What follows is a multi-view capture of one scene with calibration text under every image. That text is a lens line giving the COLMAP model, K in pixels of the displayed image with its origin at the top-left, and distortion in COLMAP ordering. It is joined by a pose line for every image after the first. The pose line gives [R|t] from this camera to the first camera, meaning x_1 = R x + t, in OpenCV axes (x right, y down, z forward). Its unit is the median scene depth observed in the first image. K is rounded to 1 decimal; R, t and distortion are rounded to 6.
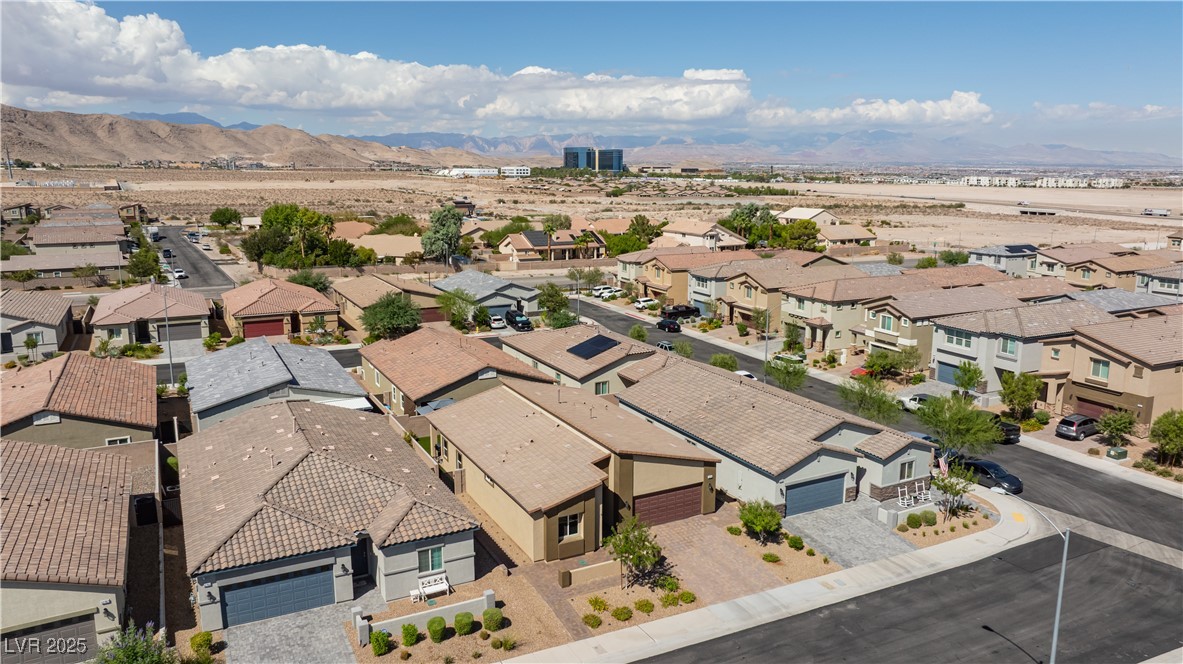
lens RADIAL K [[825.9, 0, 591.5], [0, 825.9, 332.0], [0, 0, 1]] dist [-0.043898, 0.037122]
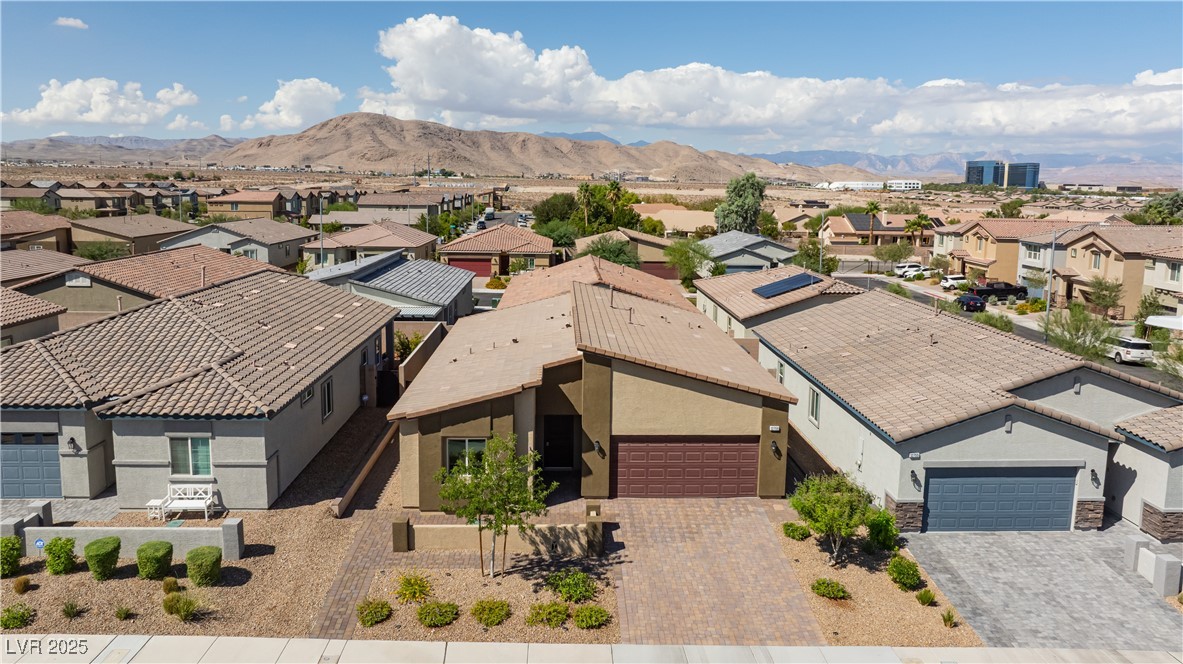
lens RADIAL K [[861.2, 0, 591.1], [0, 861.2, 285.3], [0, 0, 1]] dist [-0.017630, -0.002030]
pose [[0.901547, 0.058528, -0.428704, 0.096219], [-0.093626, 0.993723, -0.061225, 0.045019], [0.422429, 0.095335, 0.901368, 0.149620]]
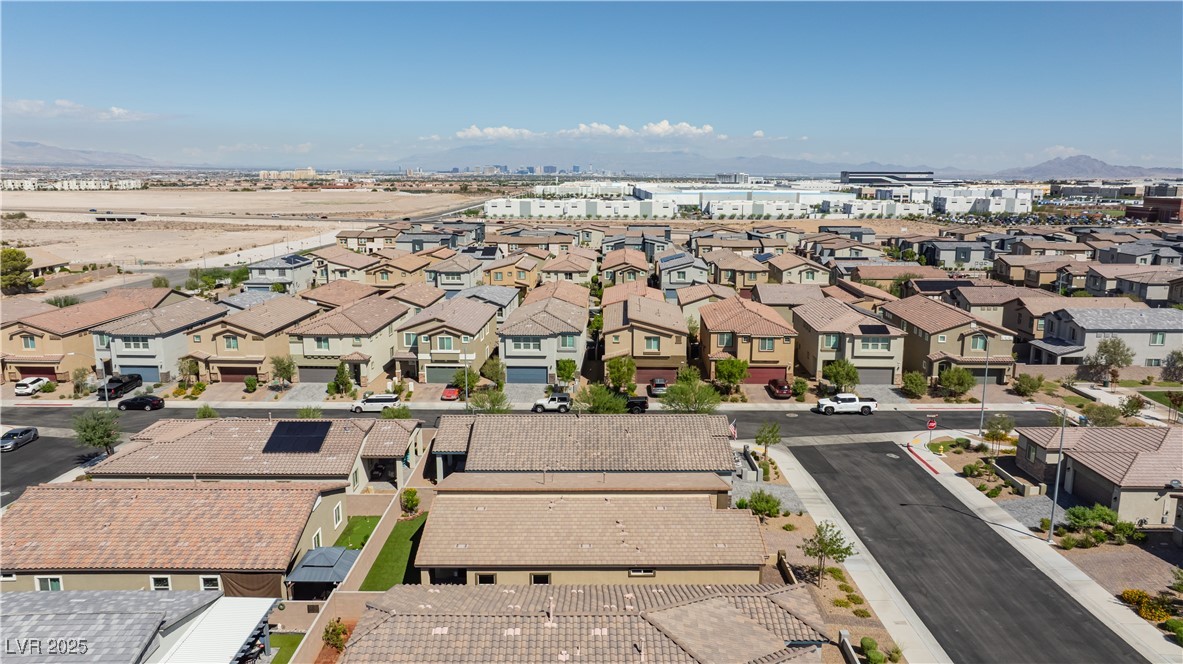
lens RADIAL K [[829.7, 0, 591.5], [0, 829.7, 332.0], [0, 0, 1]] dist [-0.025983, 0.040773]
pose [[0.465016, -0.171629, 0.868506, -0.317603], [0.173636, 0.979655, 0.100626, -0.065560], [-0.868107, 0.104012, 0.485357, 0.197214]]
